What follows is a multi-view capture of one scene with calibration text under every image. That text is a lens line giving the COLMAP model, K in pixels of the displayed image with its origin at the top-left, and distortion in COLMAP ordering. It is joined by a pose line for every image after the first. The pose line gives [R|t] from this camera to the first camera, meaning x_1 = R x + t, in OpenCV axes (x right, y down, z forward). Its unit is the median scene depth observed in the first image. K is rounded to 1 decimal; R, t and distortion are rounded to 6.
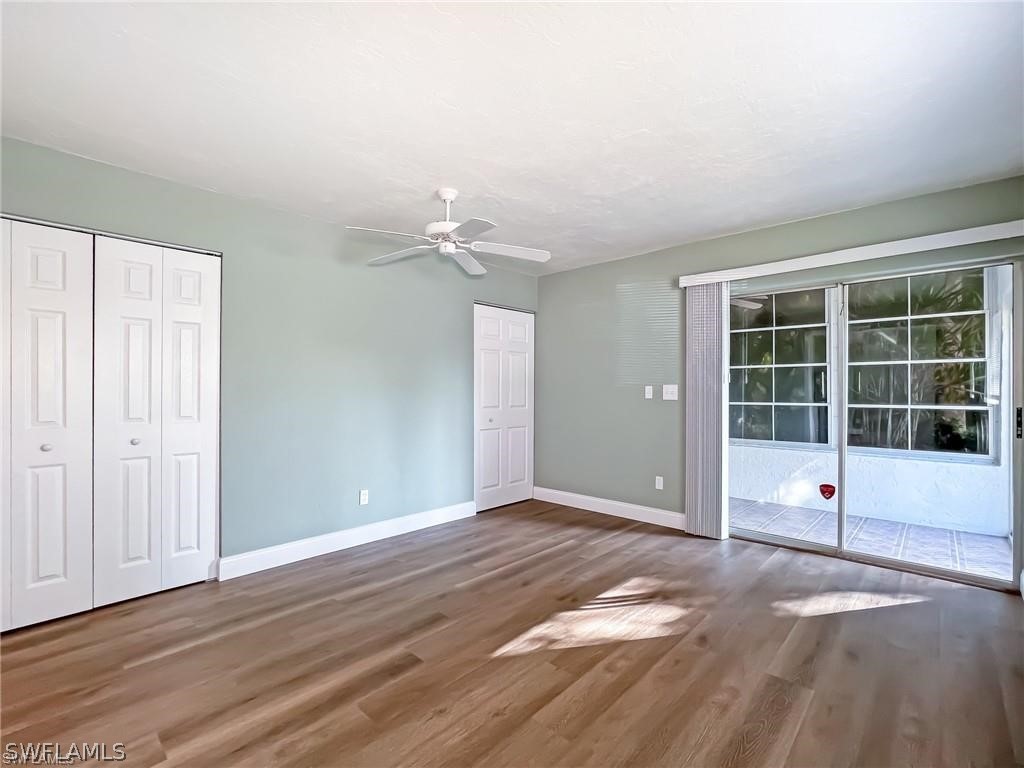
lens RADIAL K [[472.2, 0, 511.6], [0, 472.2, 387.8], [0, 0, 1]] dist [-0.016555, 0.001538]
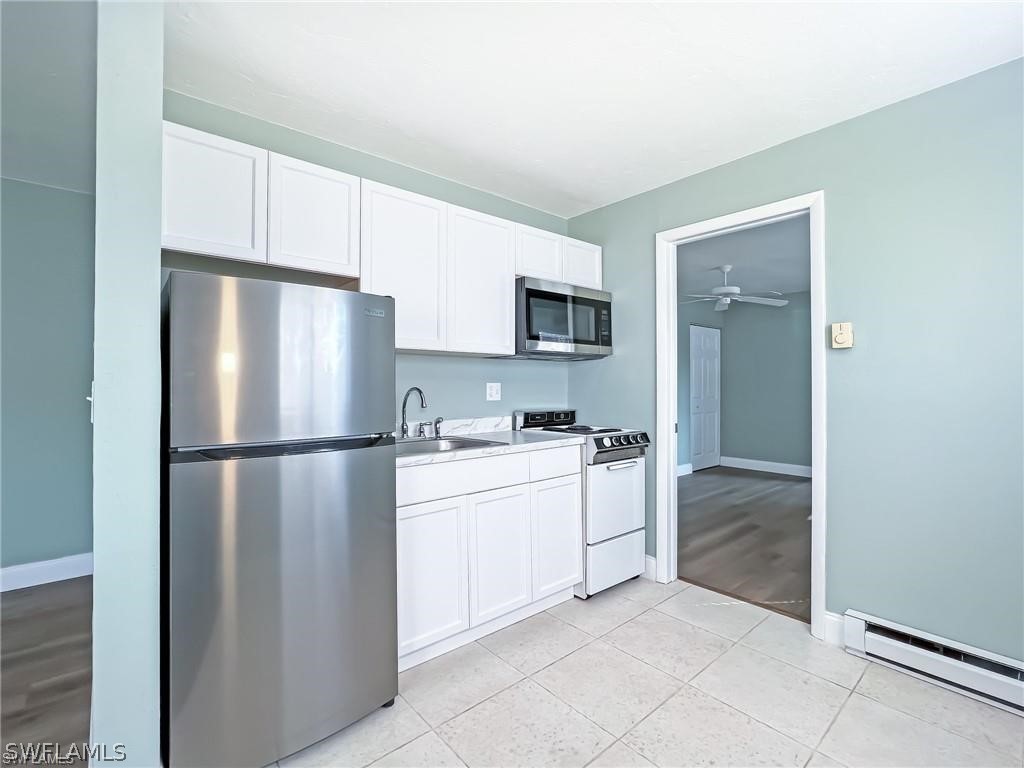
lens RADIAL K [[472.2, 0, 505.6], [0, 472.2, 381.1], [0, 0, 1]] dist [-0.016555, 0.001538]
pose [[0.992043, -0.007150, -0.125694, -0.531100], [0.006790, 0.999972, -0.003288, -0.008638], [0.125714, 0.002408, 0.992064, -0.566844]]
